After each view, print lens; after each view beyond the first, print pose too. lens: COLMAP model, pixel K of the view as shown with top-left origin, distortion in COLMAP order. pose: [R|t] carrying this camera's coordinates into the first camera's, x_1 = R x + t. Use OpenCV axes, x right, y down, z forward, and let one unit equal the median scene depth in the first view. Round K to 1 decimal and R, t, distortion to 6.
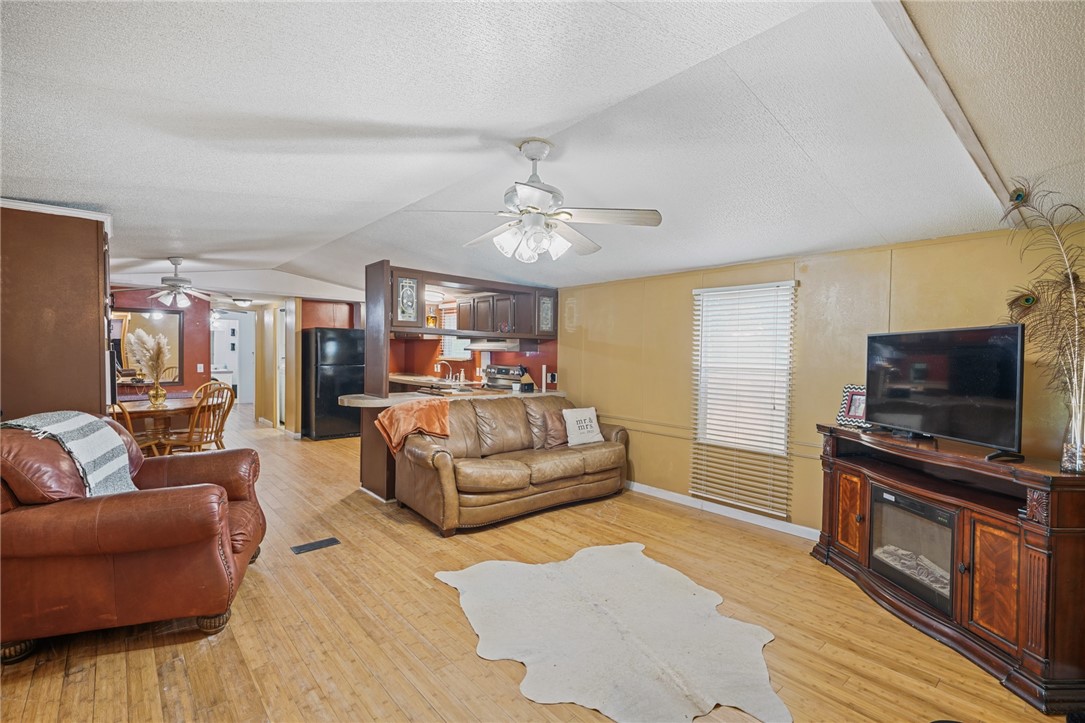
lens RADIAL K [[491.9, 0, 540.8], [0, 491.9, 365.4], [0, 0, 1]] dist [-0.007962, 0.000960]
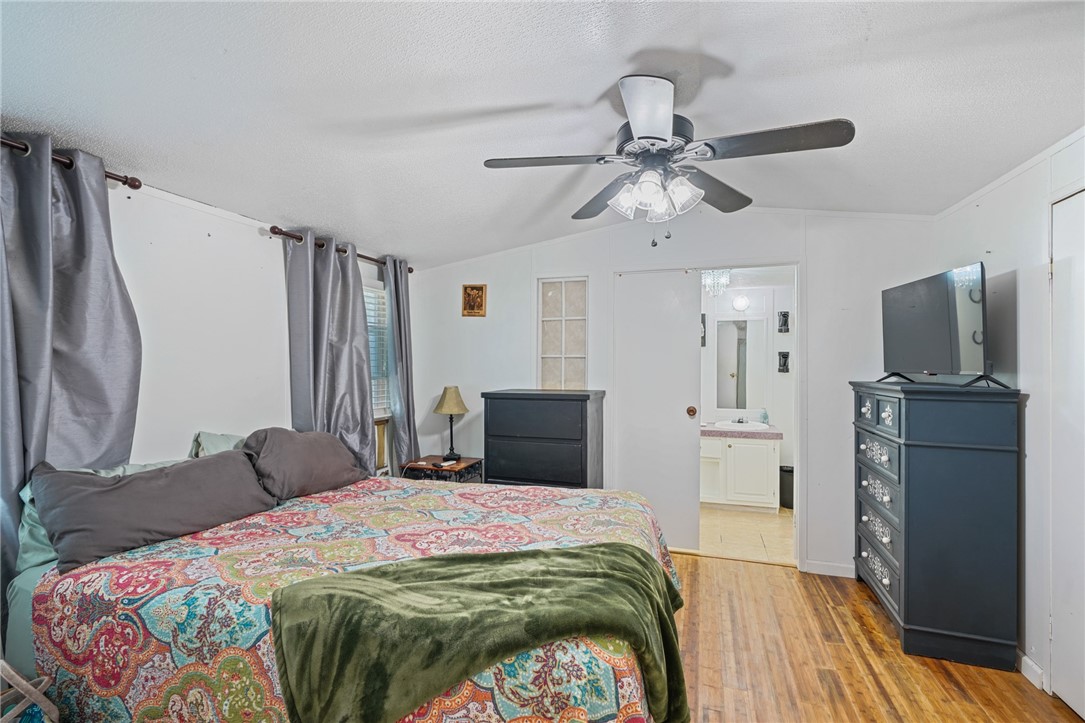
lens RADIAL K [[491.9, 0, 540.8], [0, 491.9, 365.4], [0, 0, 1]] dist [-0.007962, 0.000960]
pose [[0.511012, -0.014137, -0.859457, -1.450371], [-0.010628, 0.999684, -0.022763, -0.089561], [0.859508, 0.020767, 0.510701, 2.349250]]
